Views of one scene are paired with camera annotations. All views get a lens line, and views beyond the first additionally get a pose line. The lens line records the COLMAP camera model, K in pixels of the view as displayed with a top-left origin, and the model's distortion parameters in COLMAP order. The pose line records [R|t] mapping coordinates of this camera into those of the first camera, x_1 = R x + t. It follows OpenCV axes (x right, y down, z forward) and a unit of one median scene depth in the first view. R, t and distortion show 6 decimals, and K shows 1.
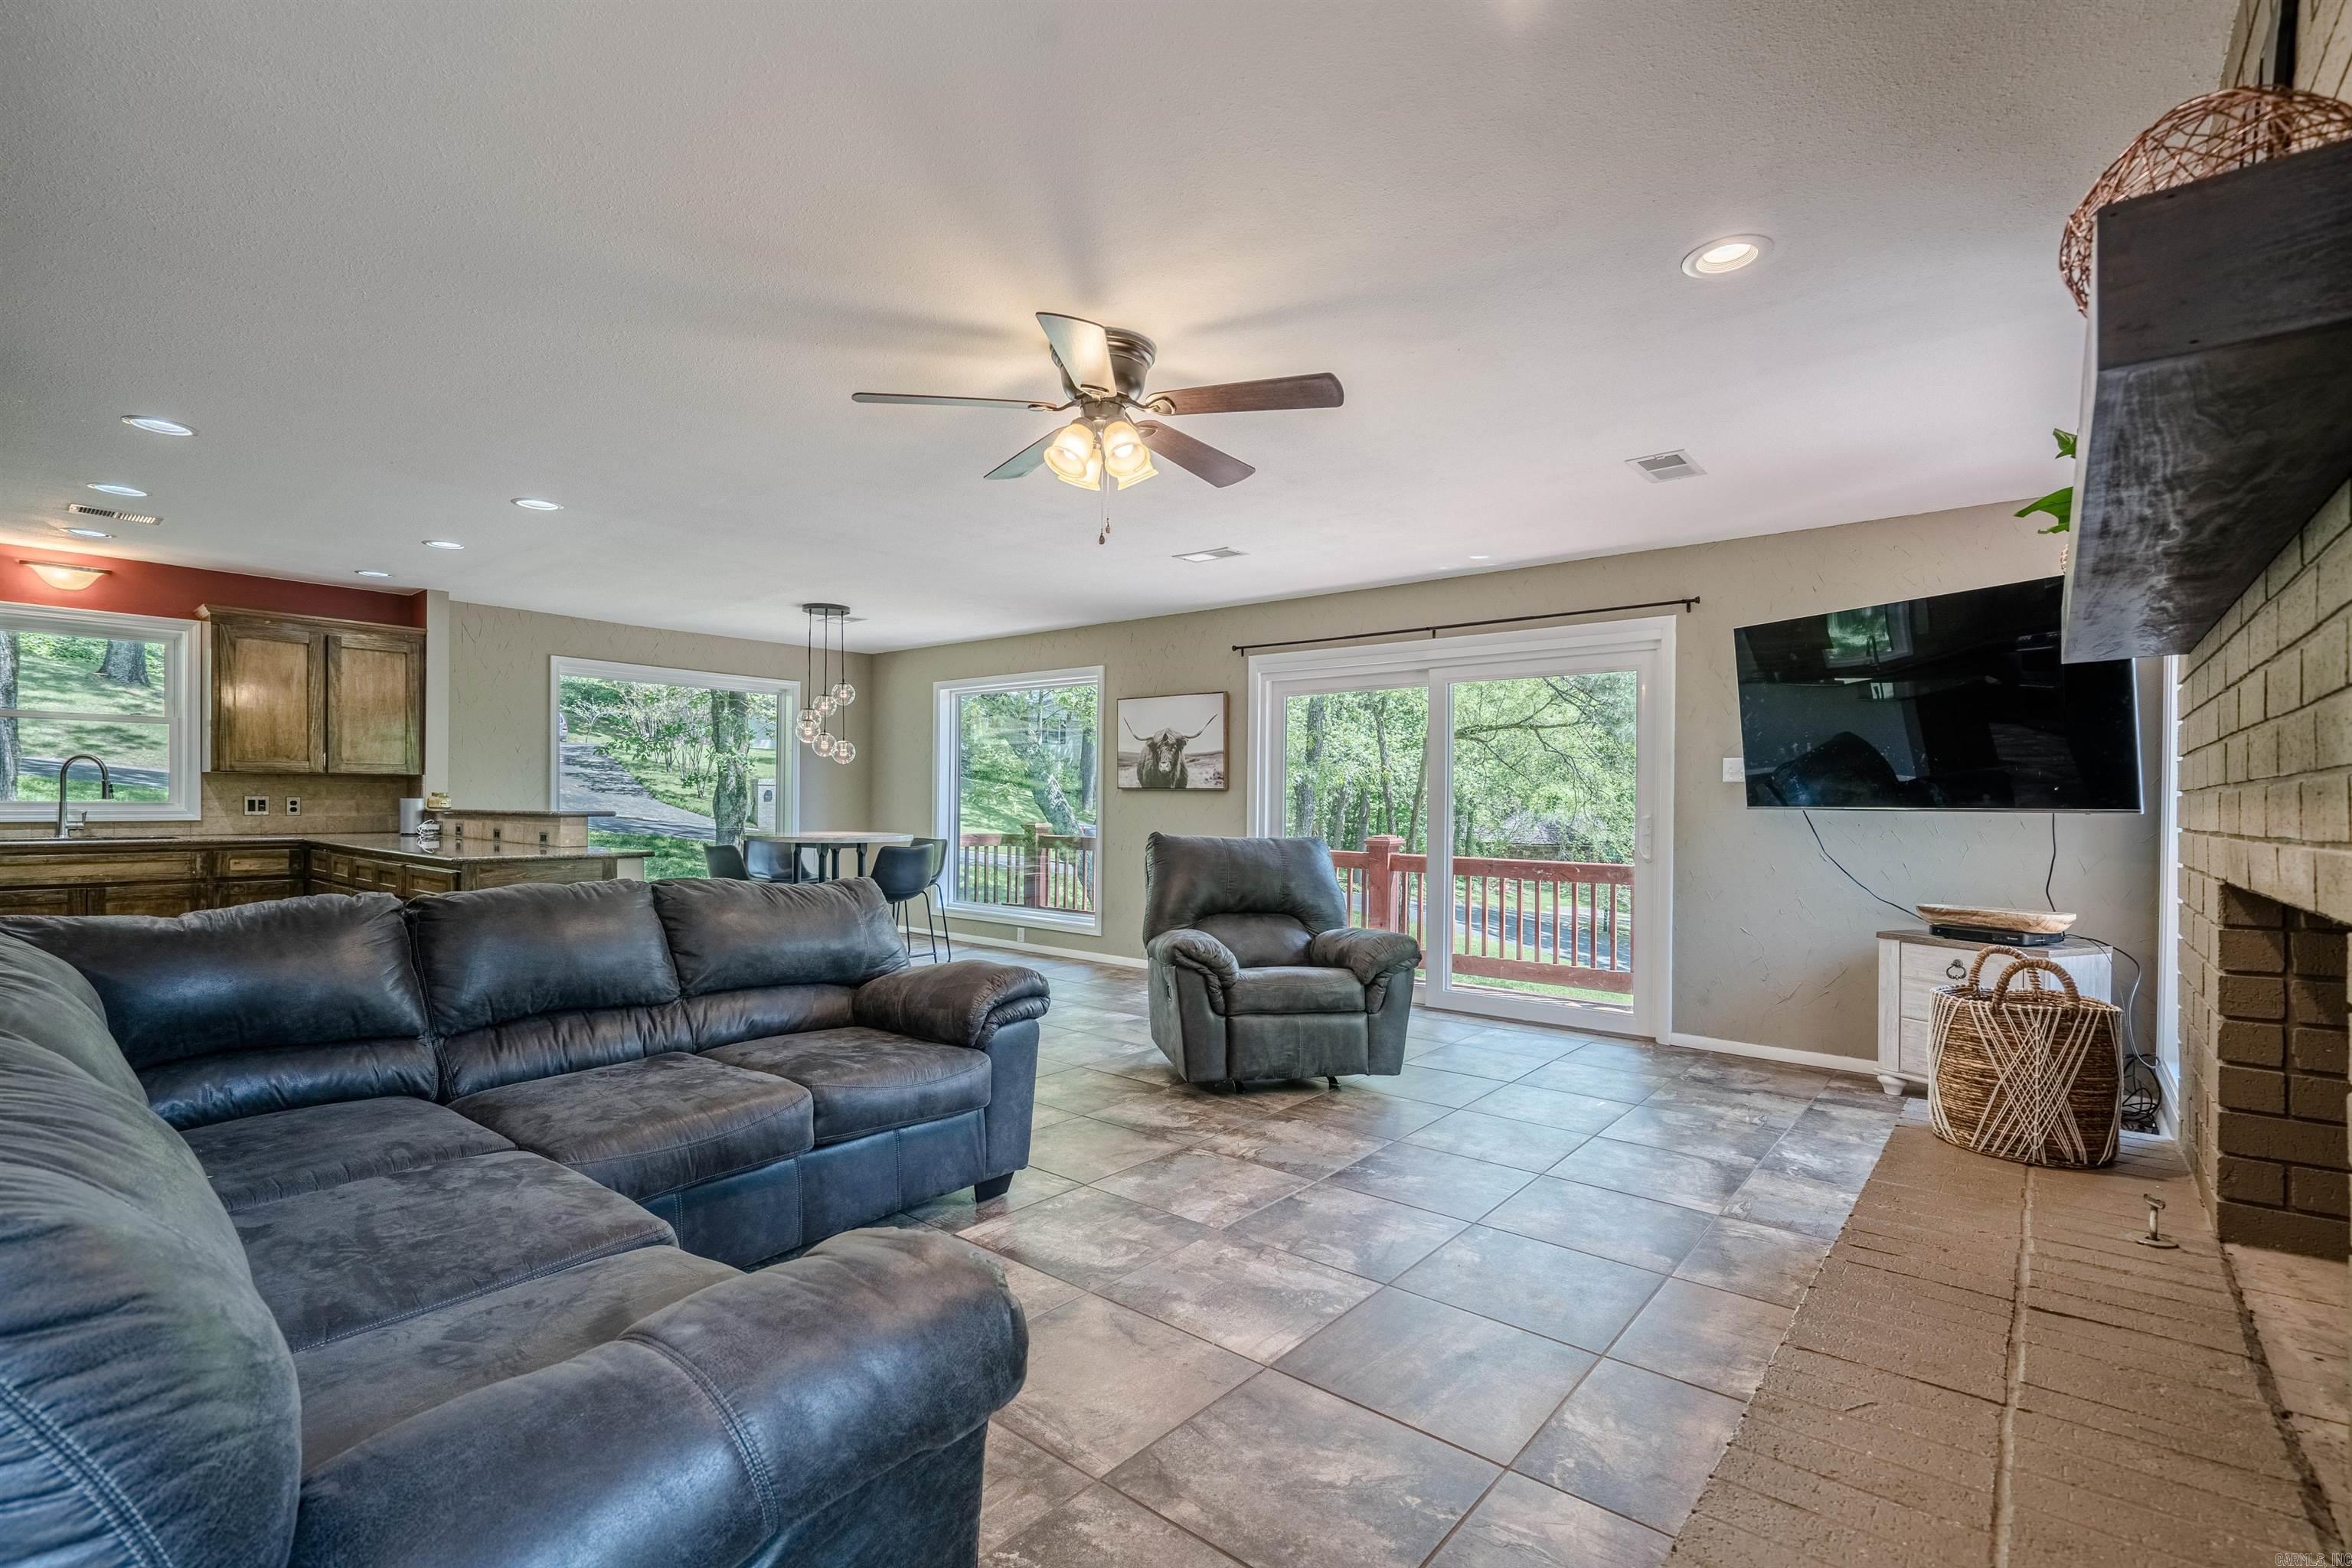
lens RADIAL K [[1074.3, 0, 1183.9], [0, 1074.3, 812.7], [0, 0, 1]] dist [-0.006761, 0.002920]
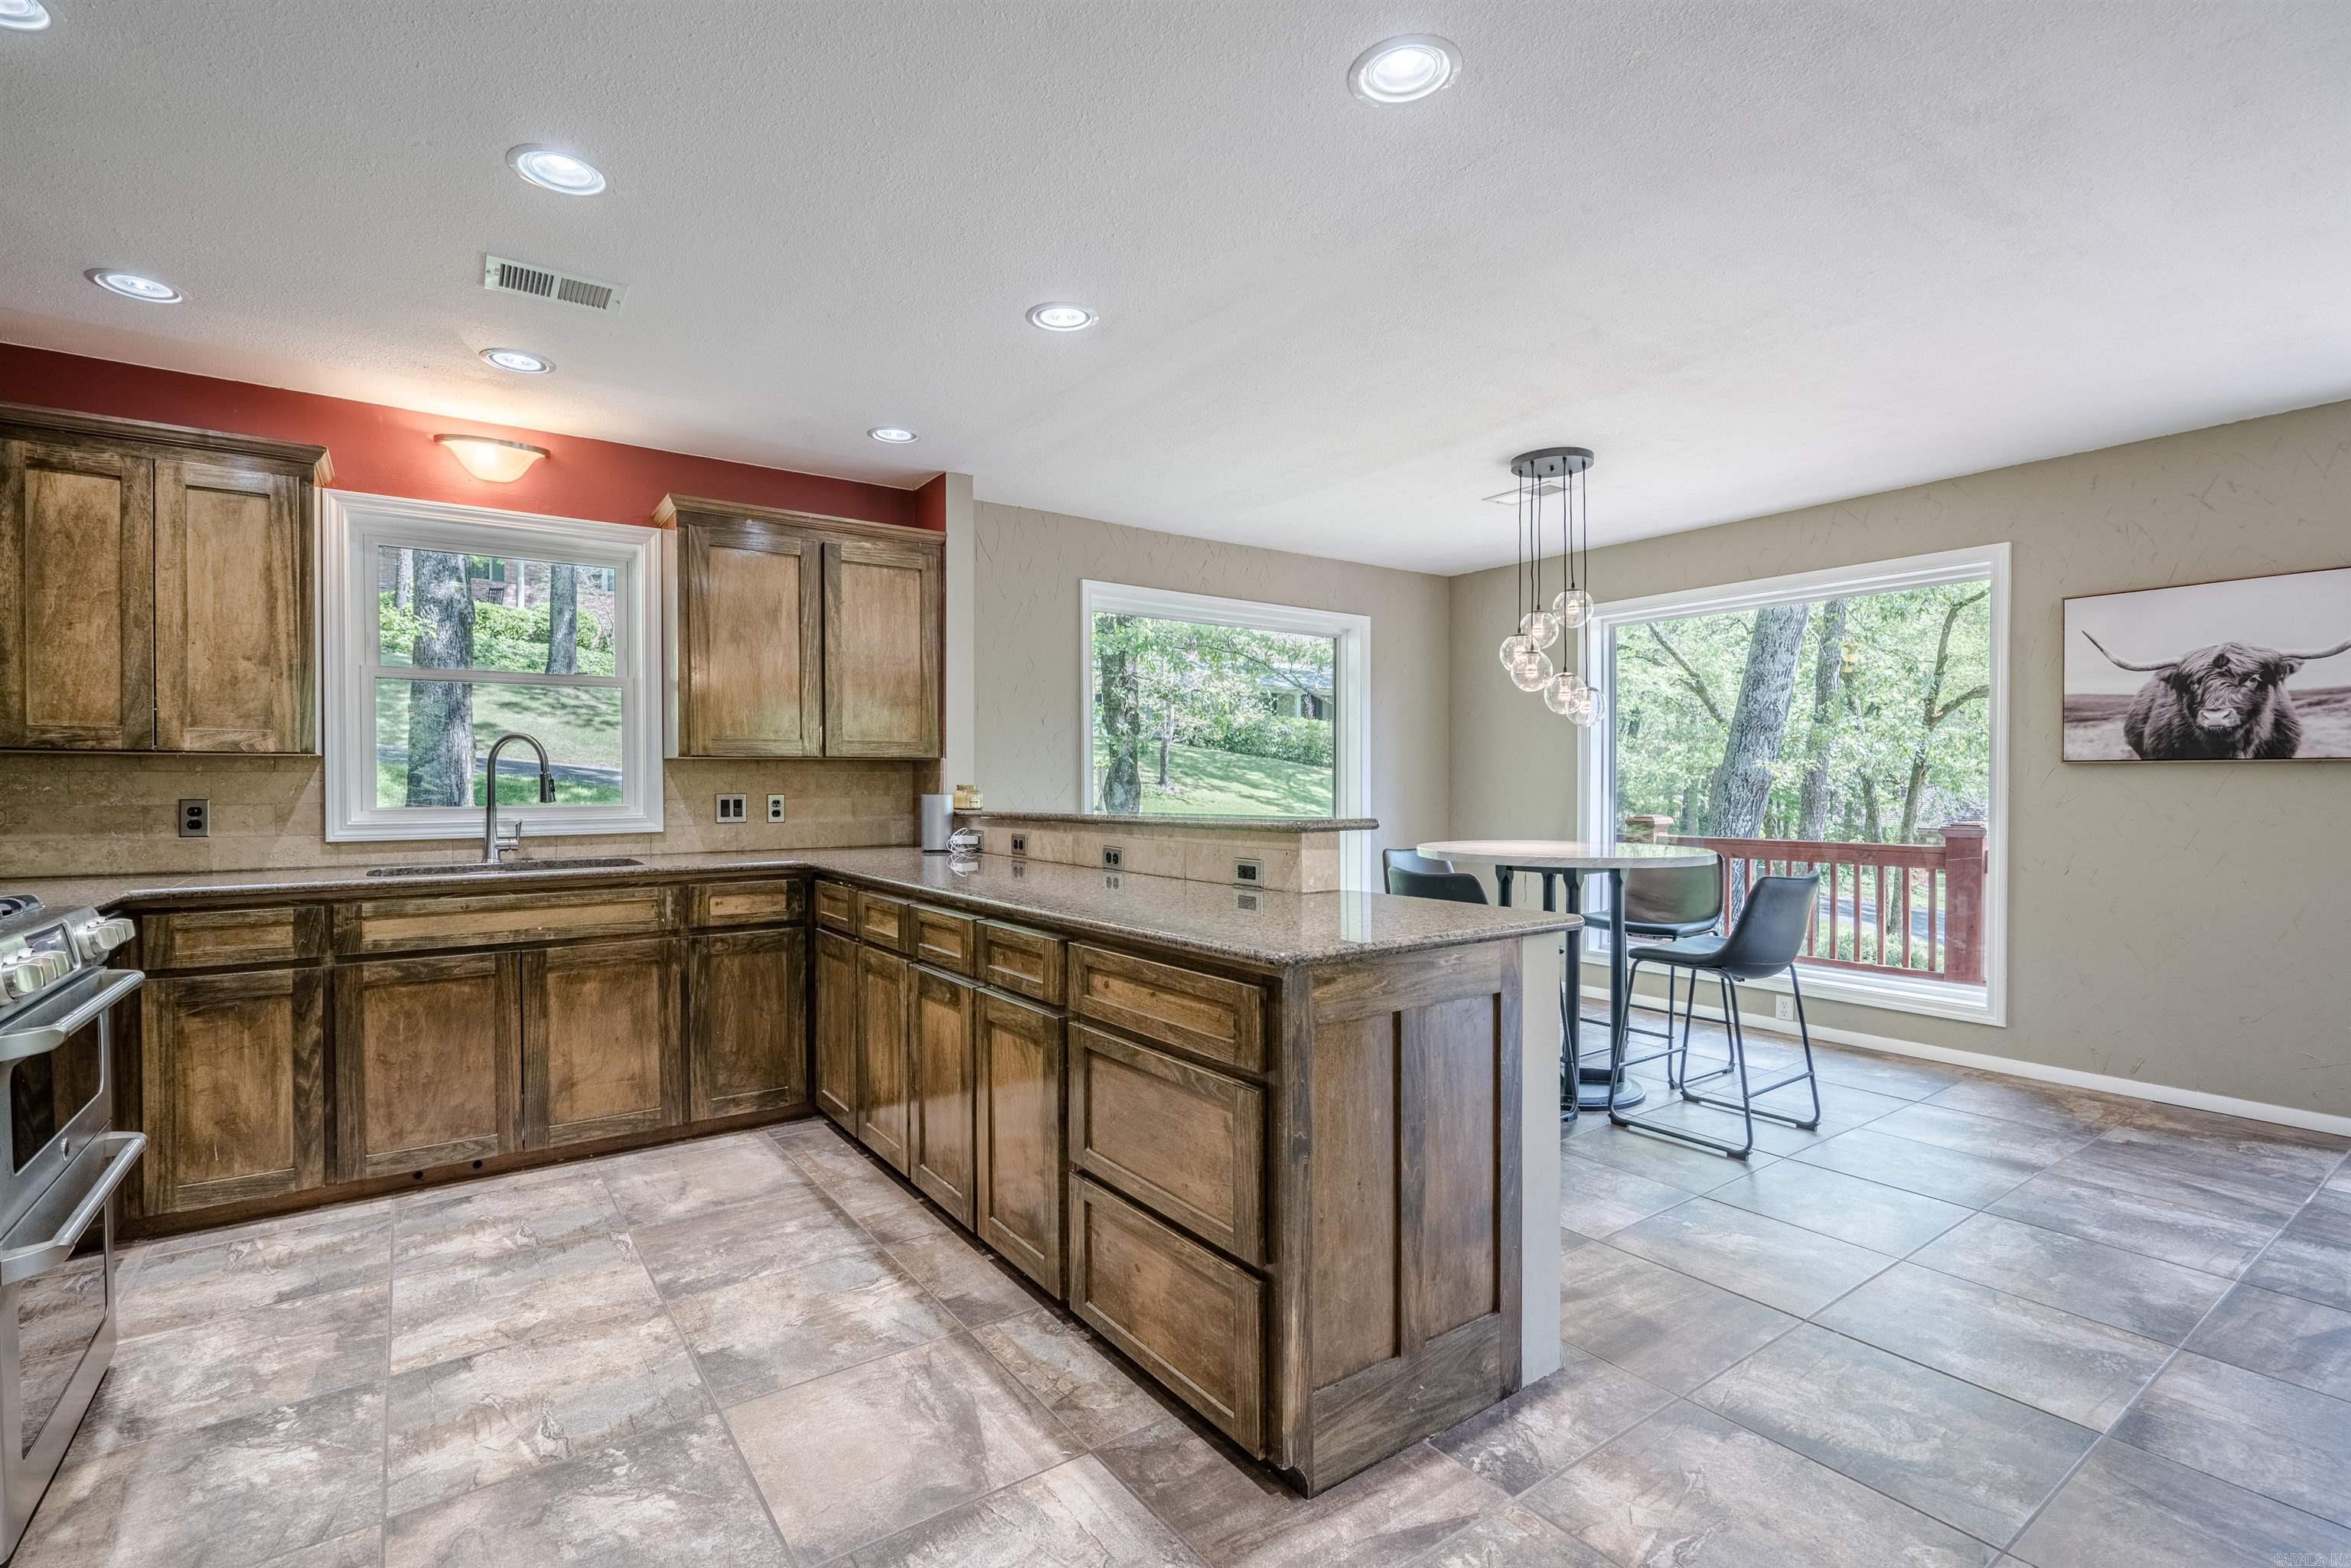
lens RADIAL K [[1073.8, 0, 1167.9], [0, 1073.8, 796.4], [0, 0, 1]] dist [-0.006761, 0.002920]
pose [[0.965468, -0.009565, -0.260344, -0.452116], [0.009746, 0.999952, -0.000593, -0.011355], [0.260338, -0.001965, 0.965516, 0.449230]]
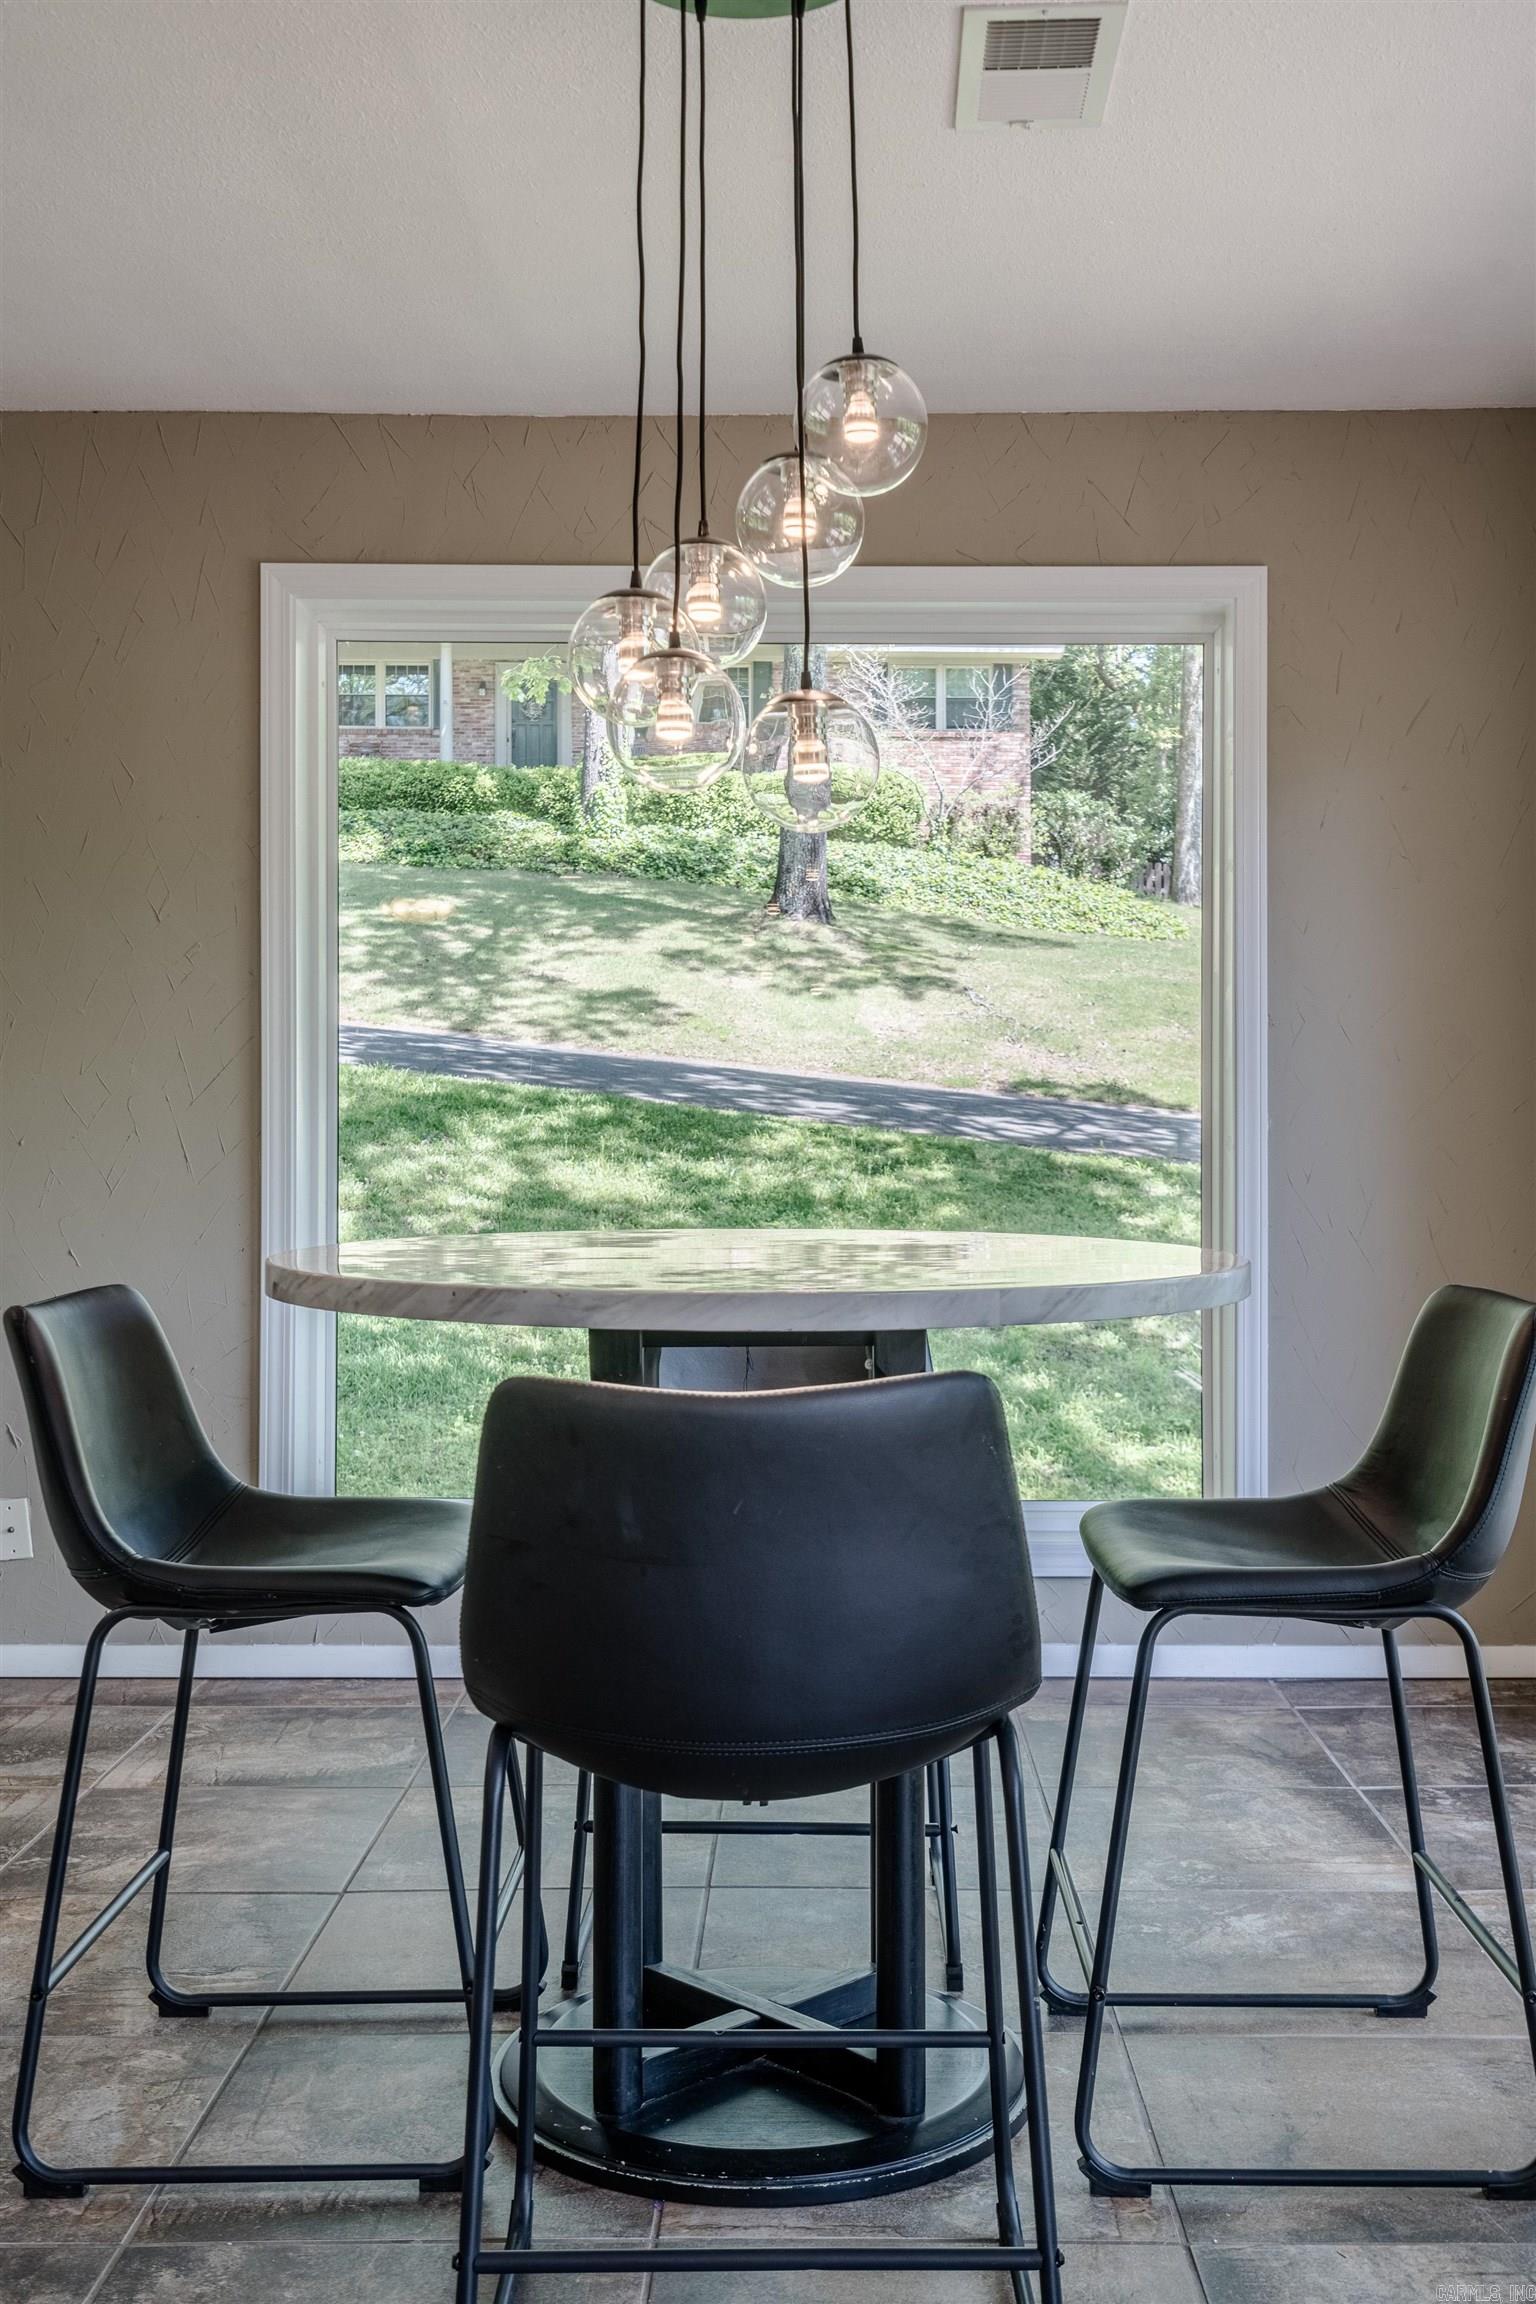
lens RADIAL K [[2346.0, 0, 775.8], [0, 2346.0, 1100.9], [0, 0, 1]] dist [0.044920, 0.000000]
pose [[0.631887, -0.013542, -0.774942, -0.048027], [-0.002266, 0.999811, -0.019318, 0.003969], [0.775057, 0.013963, 0.631736, 0.895123]]
